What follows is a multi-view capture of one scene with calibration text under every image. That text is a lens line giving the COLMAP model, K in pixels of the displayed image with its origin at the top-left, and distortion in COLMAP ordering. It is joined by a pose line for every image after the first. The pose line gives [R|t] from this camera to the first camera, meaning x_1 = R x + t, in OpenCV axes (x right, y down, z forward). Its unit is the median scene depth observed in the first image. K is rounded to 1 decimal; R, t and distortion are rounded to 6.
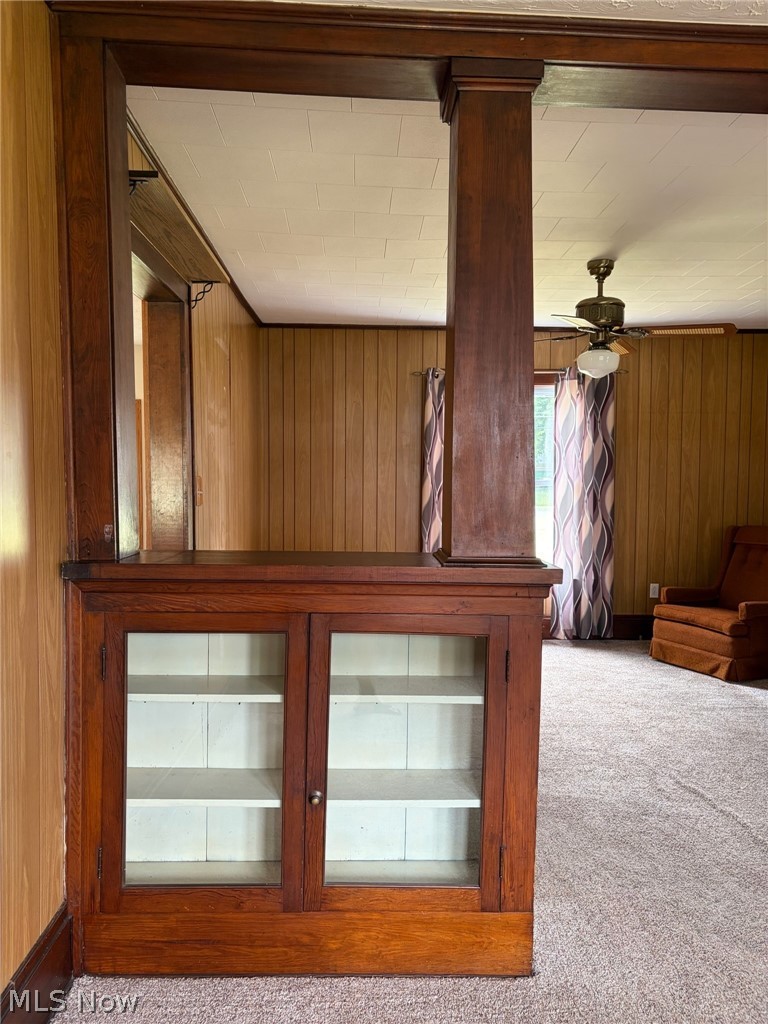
lens RADIAL K [[776.4, 0, 383.3], [0, 776.4, 518.3], [0, 0, 1]] dist [0.067517, -0.053342]
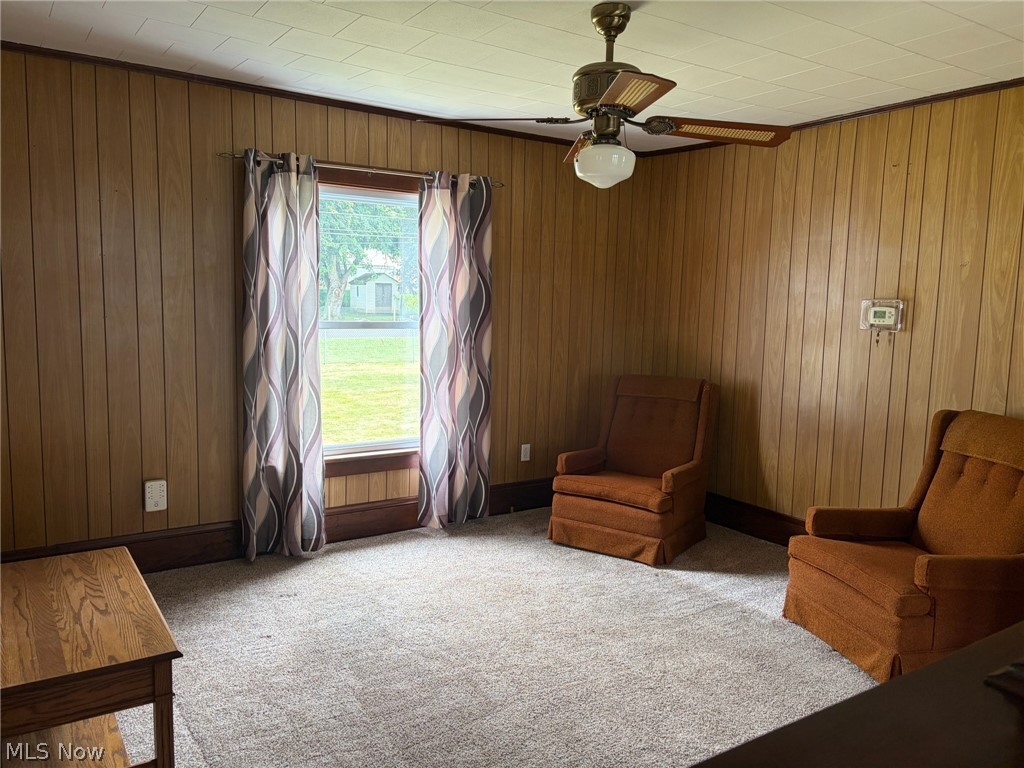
lens RADIAL K [[776.4, 0, 514.8], [0, 776.4, 386.0], [0, 0, 1]] dist [0.067517, -0.053342]
pose [[0.850686, -0.044777, 0.523764, -0.102990], [0.010724, 0.997636, 0.067871, -0.037856], [-0.525565, -0.052120, 0.849155, 0.314320]]
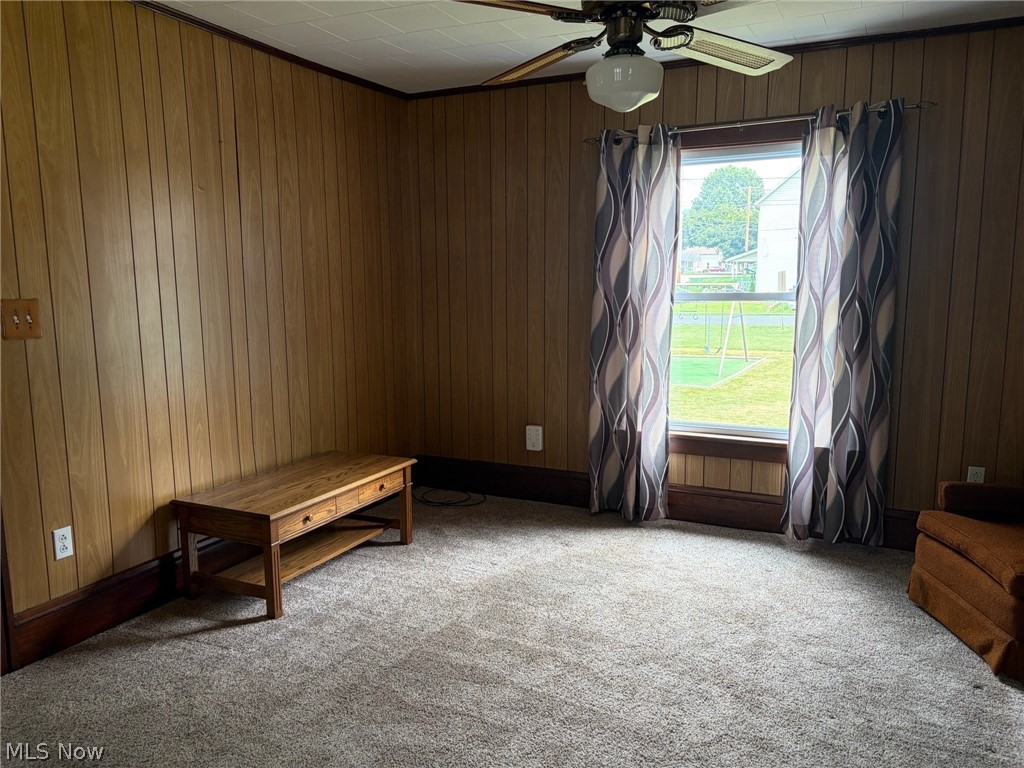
lens RADIAL K [[776.4, 0, 509.3], [0, 776.4, 385.5], [0, 0, 1]] dist [0.067517, -0.053342]
pose [[0.886967, 0.054493, -0.458606, 0.316775], [-0.017425, 0.996256, 0.084679, -0.023826], [0.461504, -0.067116, 0.884596, 0.323909]]
